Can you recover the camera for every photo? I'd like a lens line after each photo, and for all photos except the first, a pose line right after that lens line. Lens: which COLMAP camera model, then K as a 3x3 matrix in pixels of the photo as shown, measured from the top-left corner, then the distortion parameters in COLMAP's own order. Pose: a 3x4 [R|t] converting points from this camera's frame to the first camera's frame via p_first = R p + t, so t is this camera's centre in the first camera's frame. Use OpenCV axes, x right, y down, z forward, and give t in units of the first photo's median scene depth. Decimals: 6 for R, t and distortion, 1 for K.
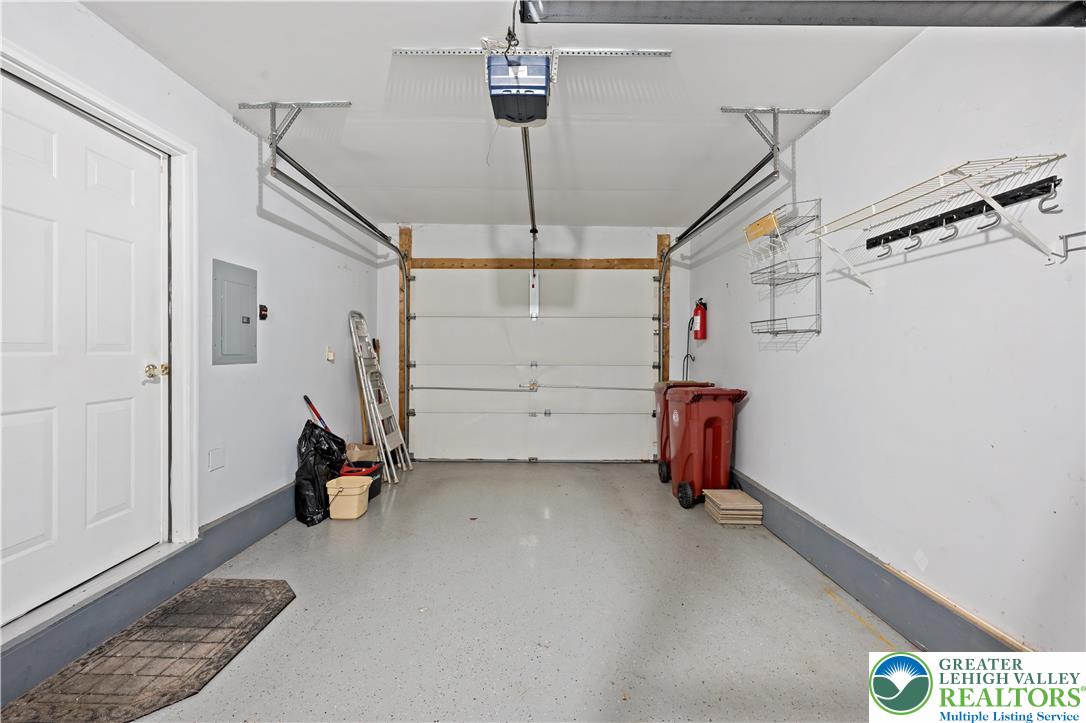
lens RADIAL K [[430.2, 0, 548.2], [0, 430.2, 355.3], [0, 0, 1]] dist [0.000888, 0.000700]
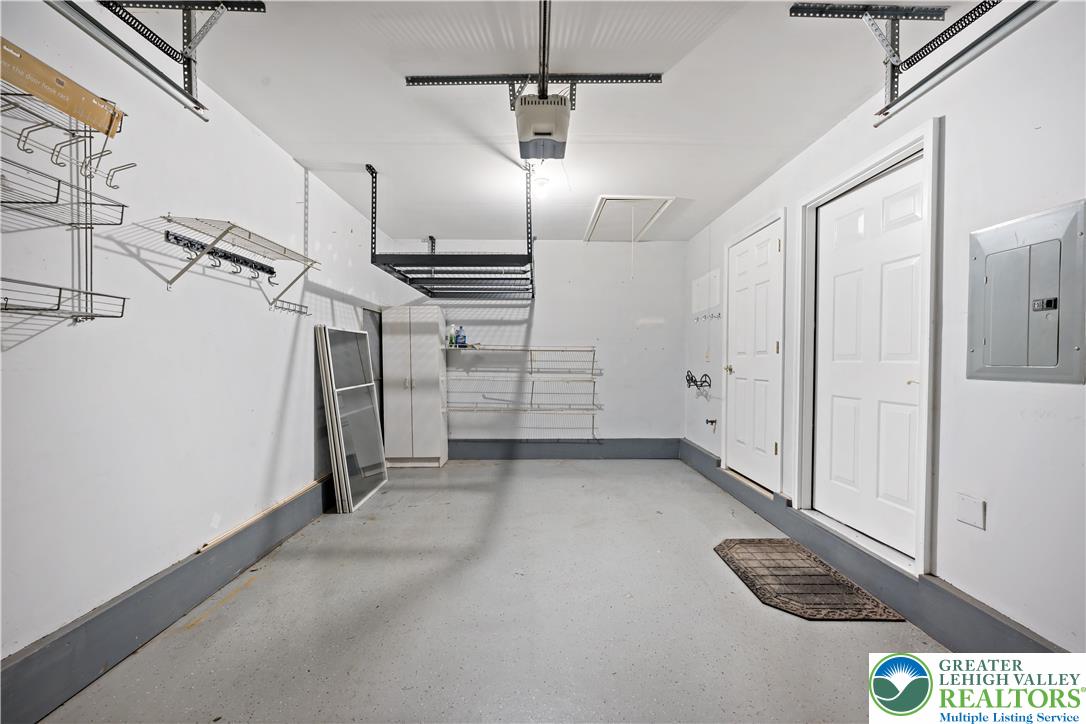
lens RADIAL K [[430.2, 0, 538.0], [0, 430.2, 365.2], [0, 0, 1]] dist [0.000888, 0.000700]
pose [[-0.999937, -0.010981, 0.002250, -0.066620], [-0.010920, 0.999613, 0.025584, -0.015276], [-0.002530, 0.025557, -0.999670, 2.285632]]
